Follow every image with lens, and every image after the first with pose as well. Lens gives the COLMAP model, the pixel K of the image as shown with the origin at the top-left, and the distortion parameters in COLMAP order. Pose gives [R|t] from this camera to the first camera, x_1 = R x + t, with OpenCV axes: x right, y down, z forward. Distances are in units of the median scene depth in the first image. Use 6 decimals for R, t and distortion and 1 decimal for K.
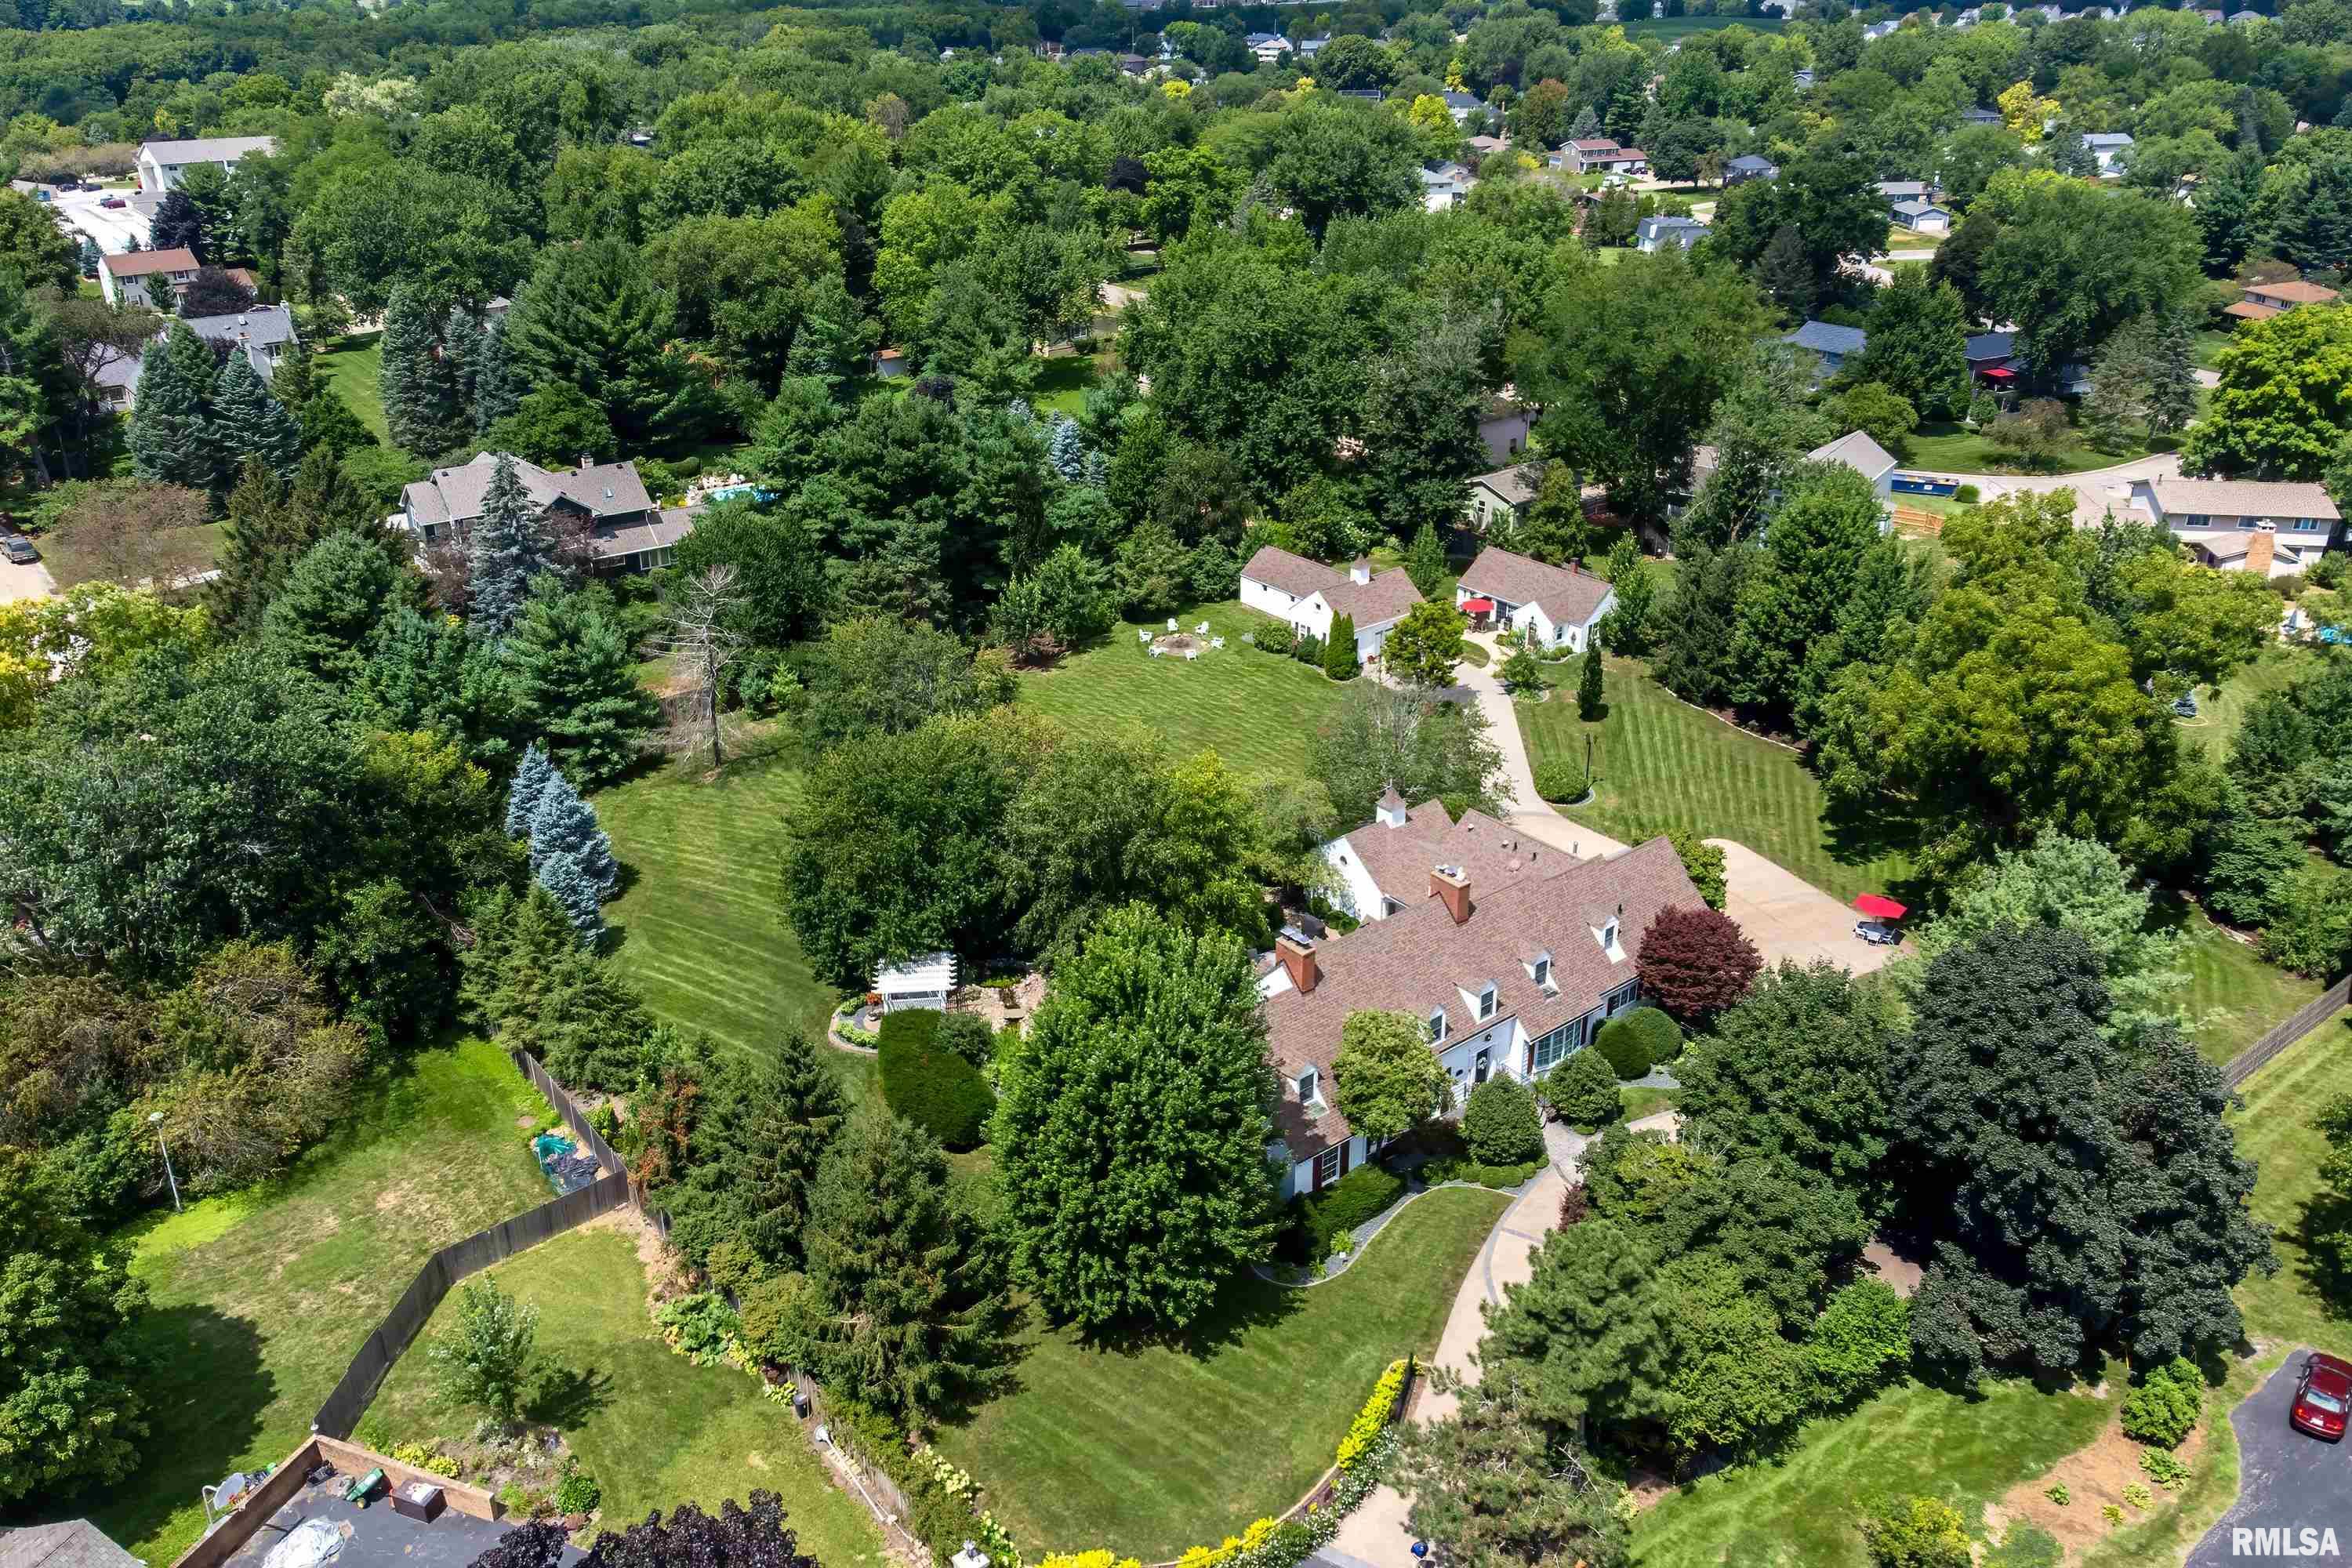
lens RADIAL K [[1767.5, 0, 1176.0], [0, 1767.5, 784.0], [0, 0, 1]] dist [0.023730, -0.004672]
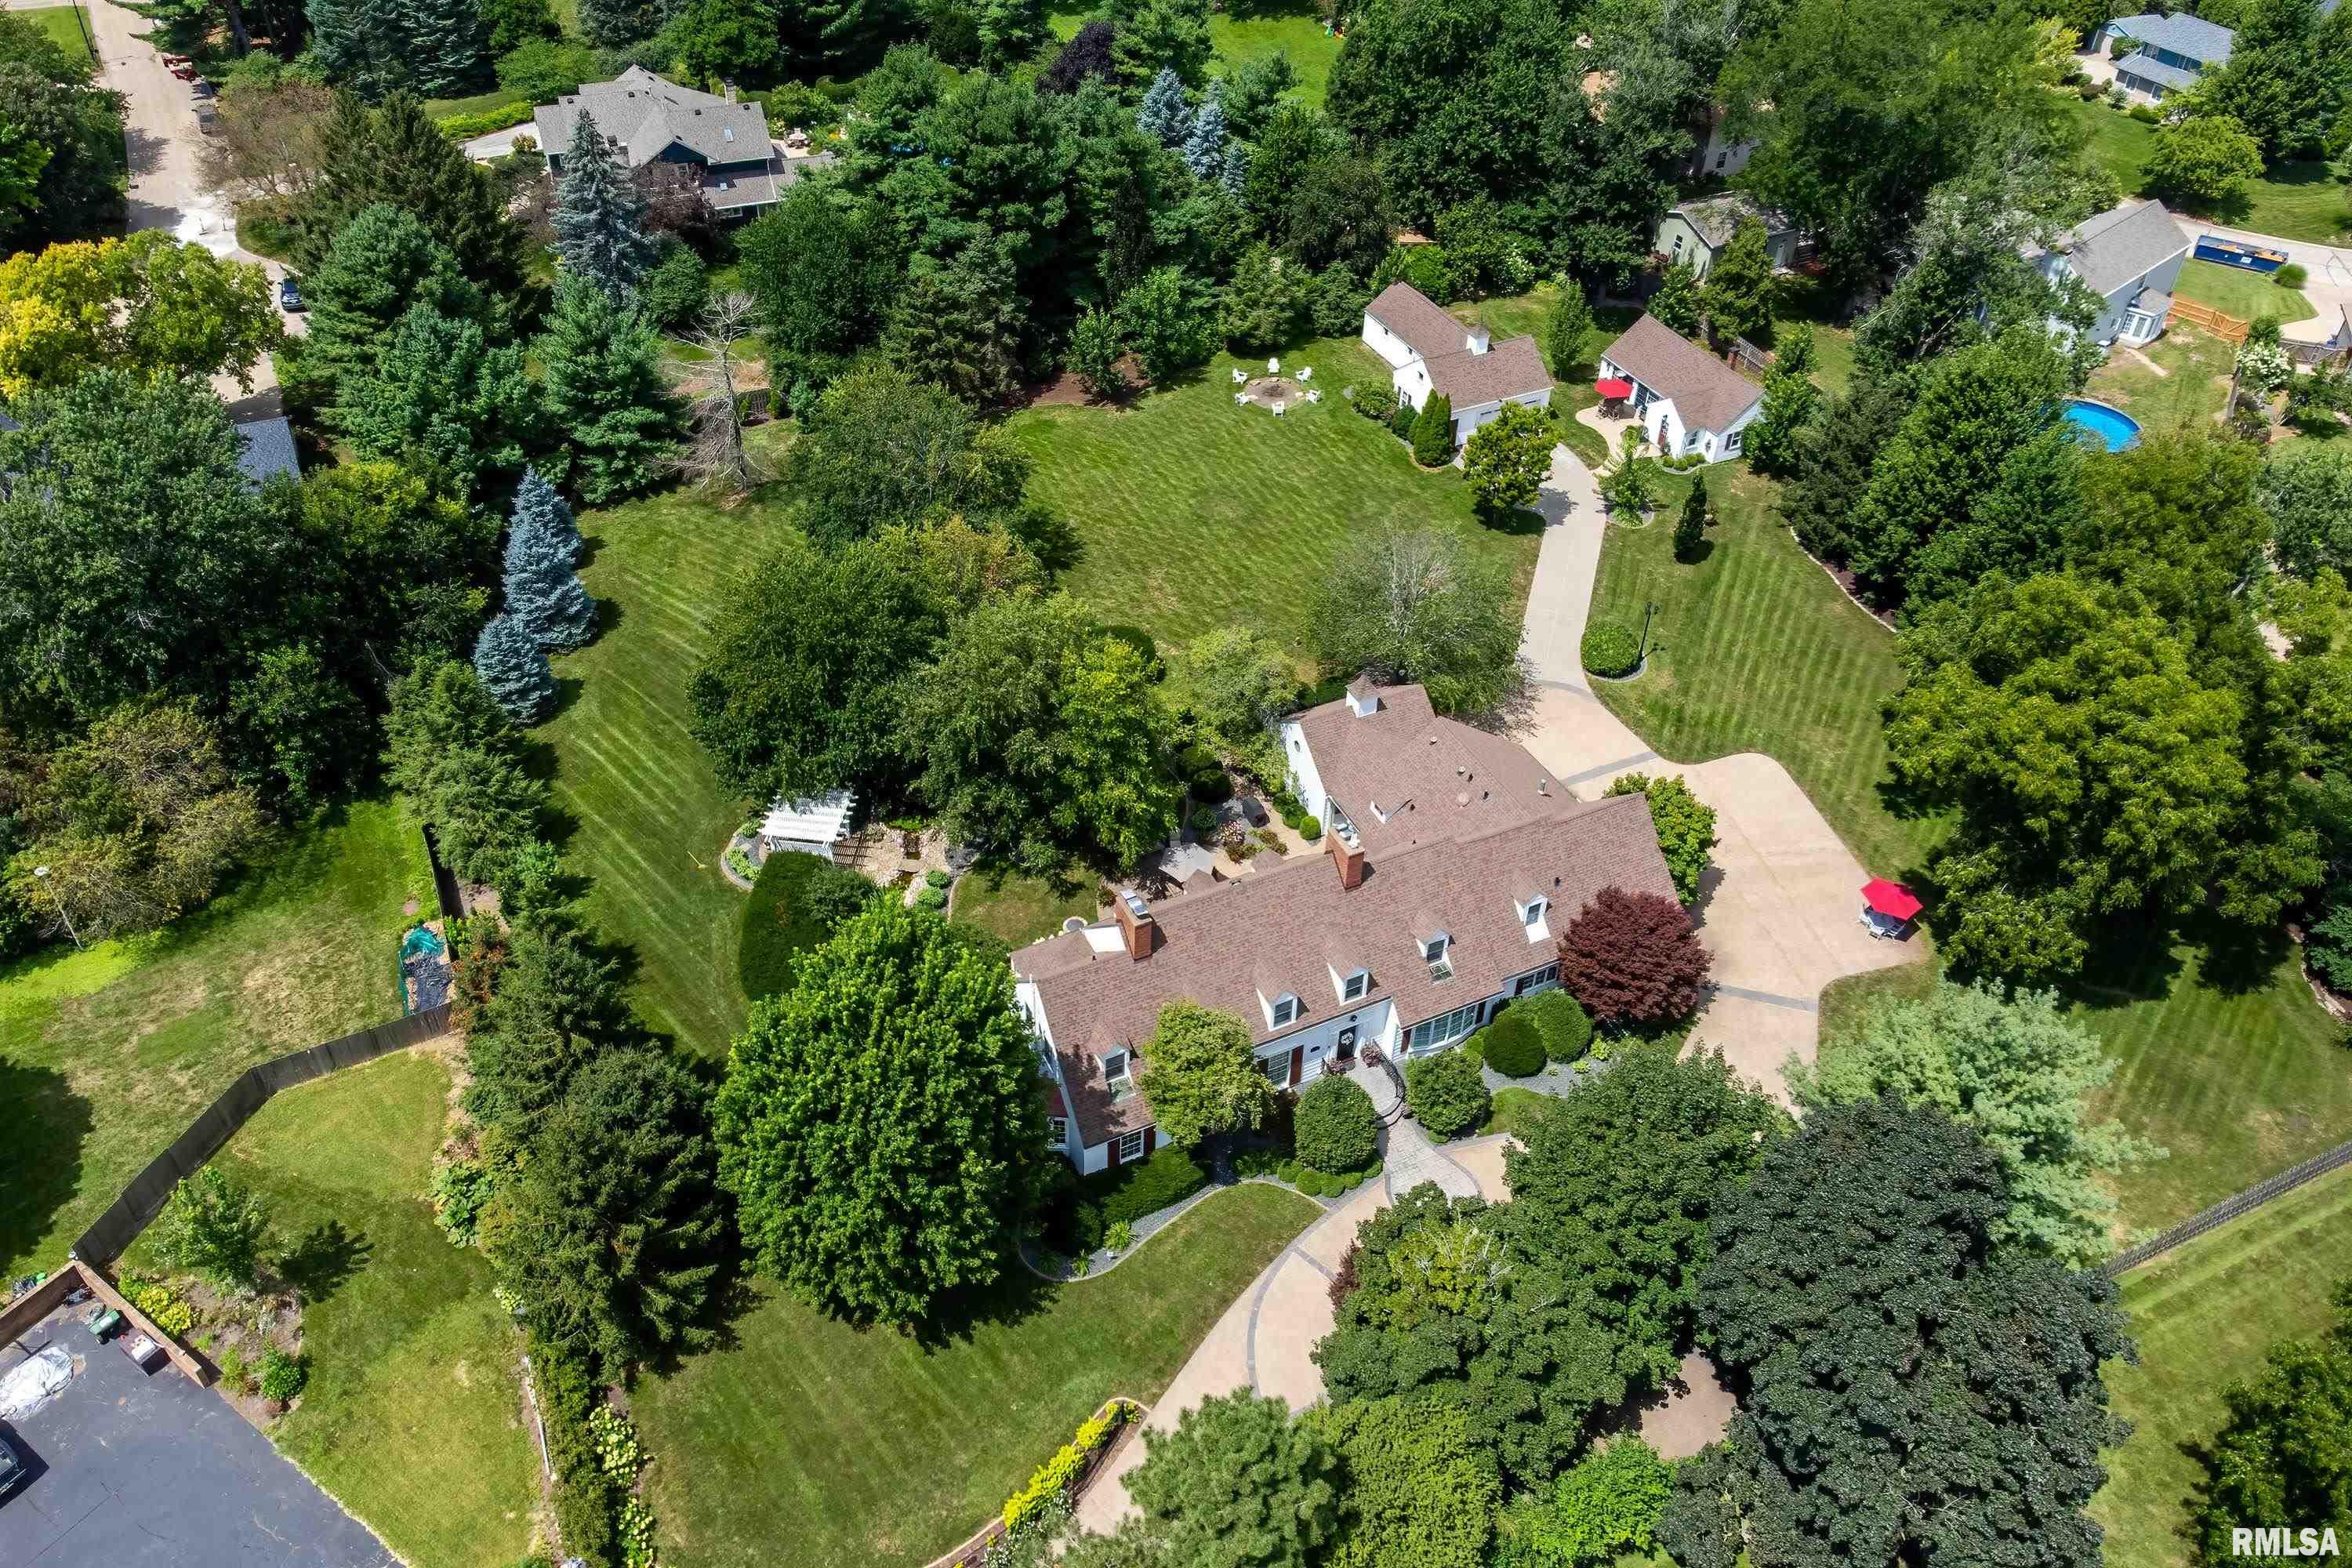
lens RADIAL K [[1680.6, 0, 1184.0], [0, 1680.6, 730.0], [0, 0, 1]] dist [0.010911, 0.000714]
pose [[0.975060, 0.161714, -0.152010, 0.161924], [-0.120657, 0.961089, 0.248496, -0.166195], [0.186280, -0.223957, 0.956631, 0.154384]]
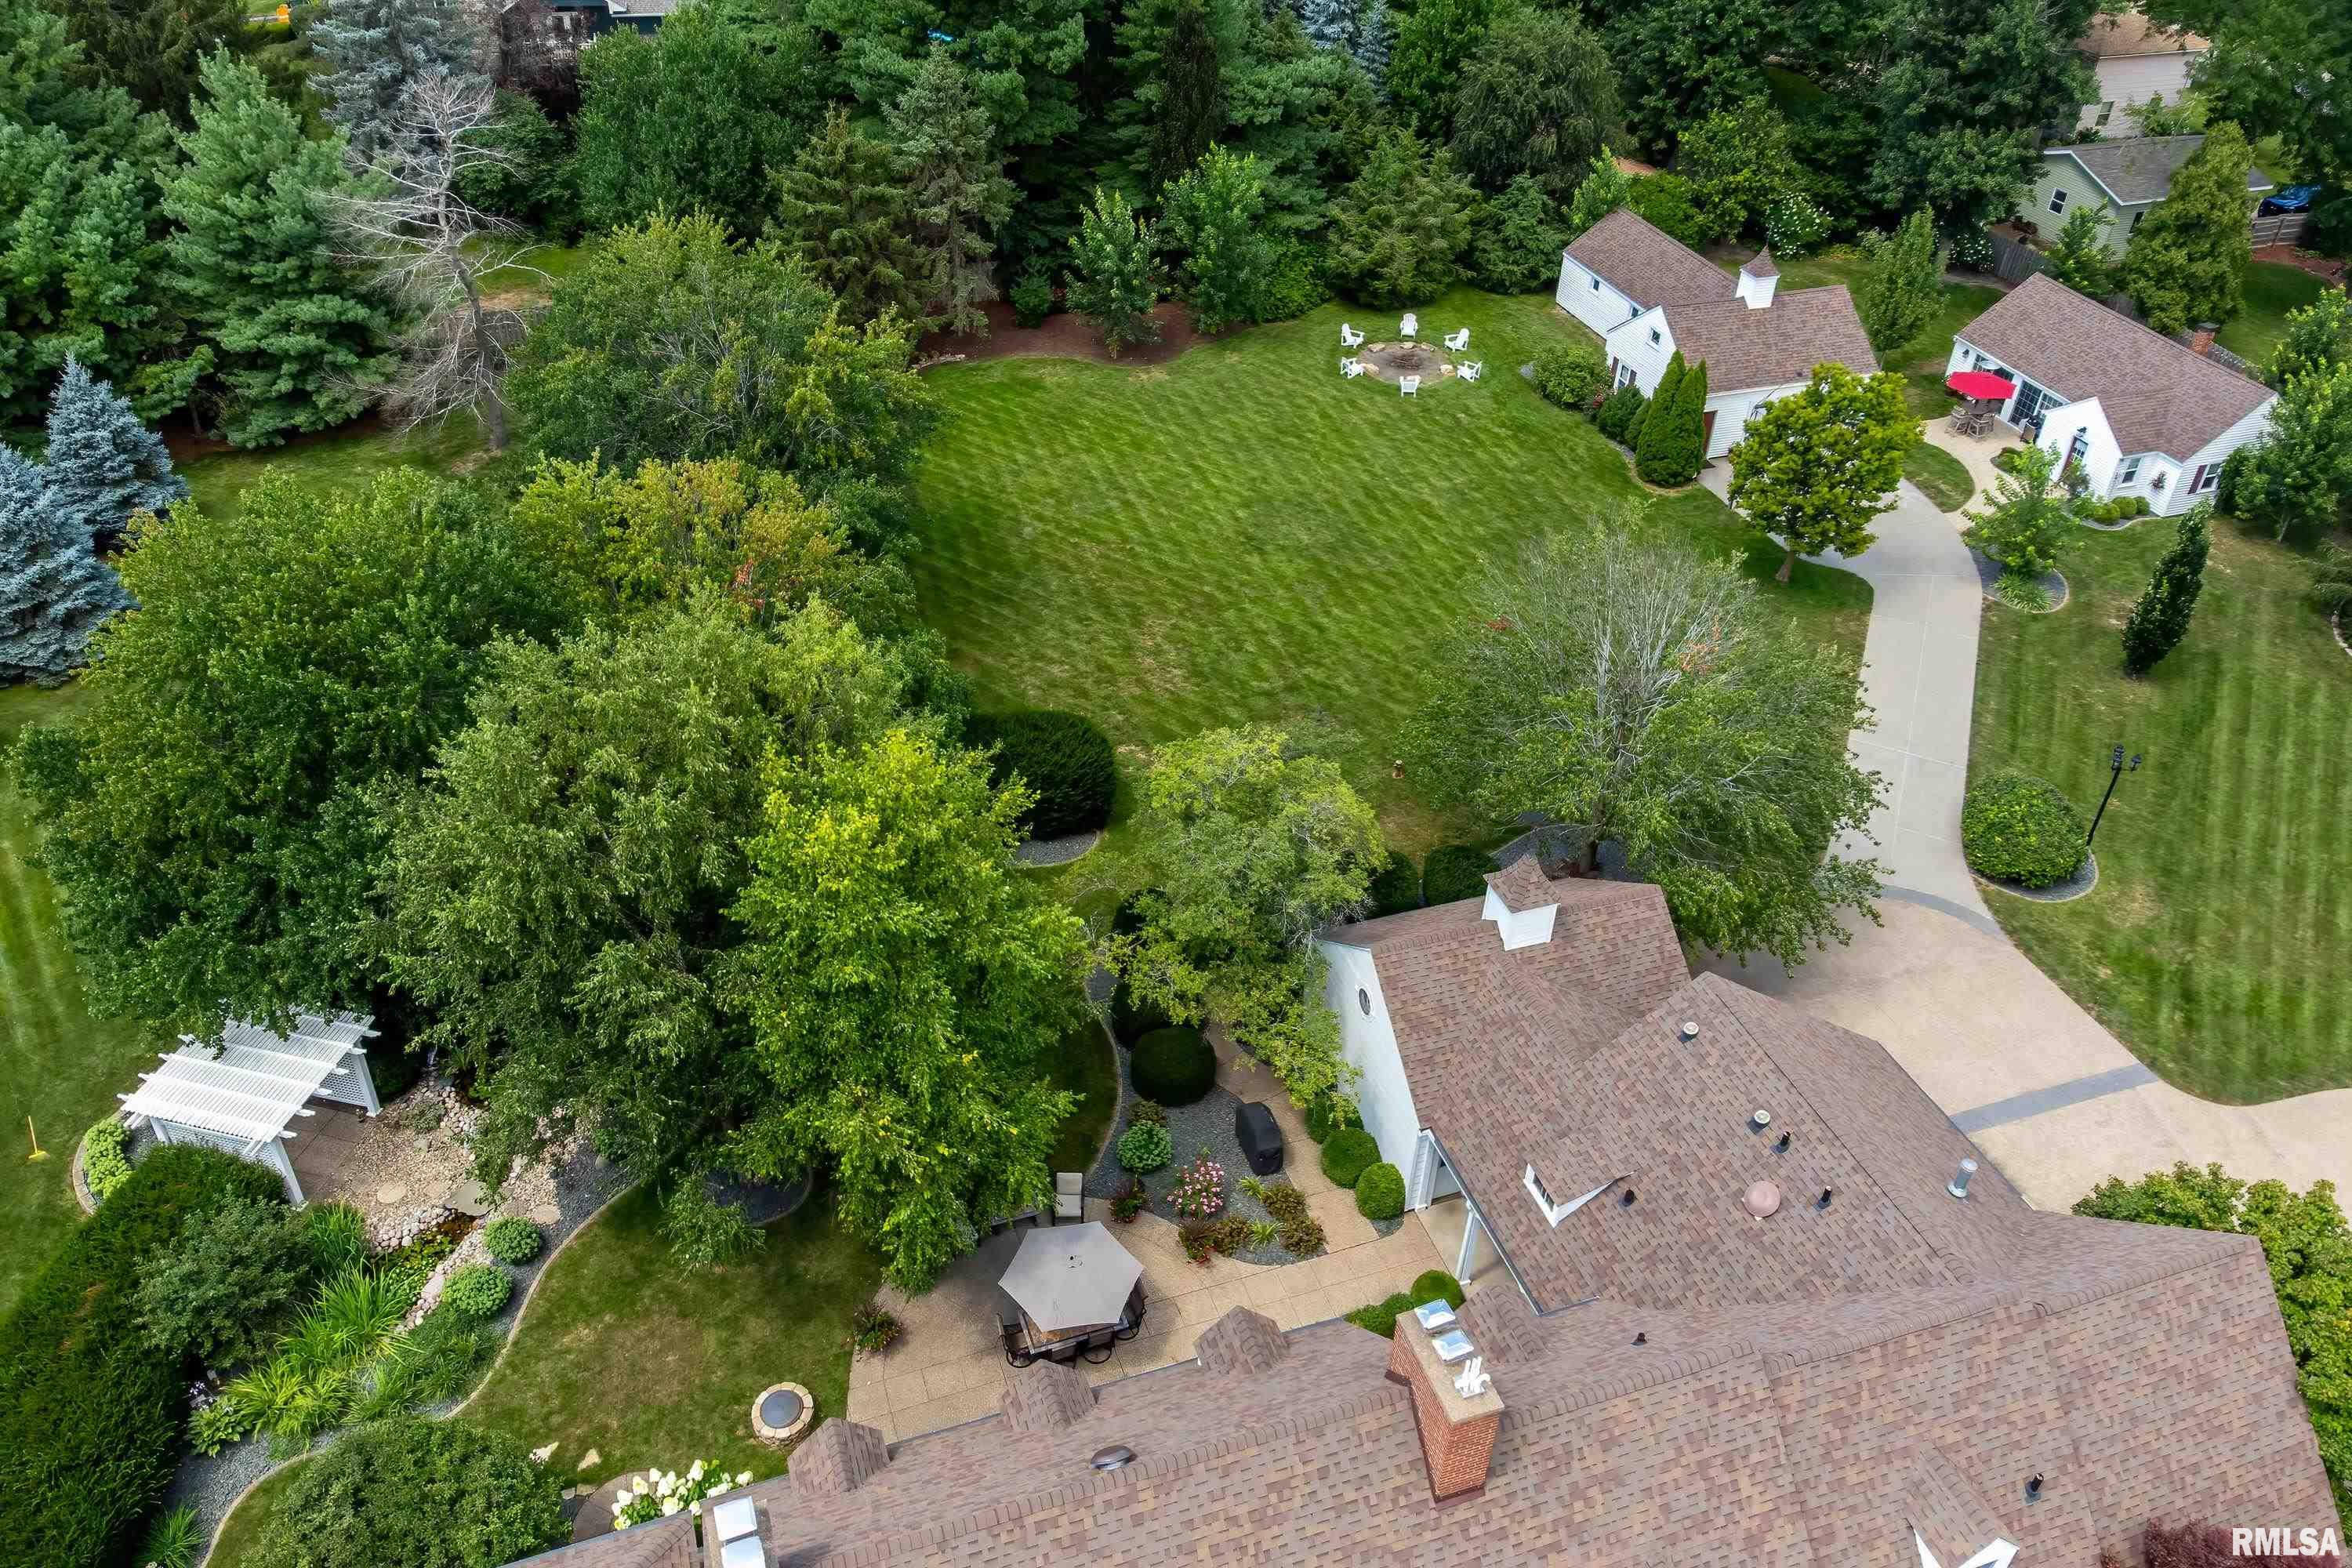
lens RADIAL K [[1722.3, 0, 1182.2], [0, 1722.3, 741.5], [0, 0, 1]] dist [0.000798, 0.009053]
pose [[0.942856, 0.226145, -0.244706, 0.133287], [-0.178516, 0.962959, 0.202095, -0.082893], [0.281344, -0.146863, 0.948302, 0.598820]]
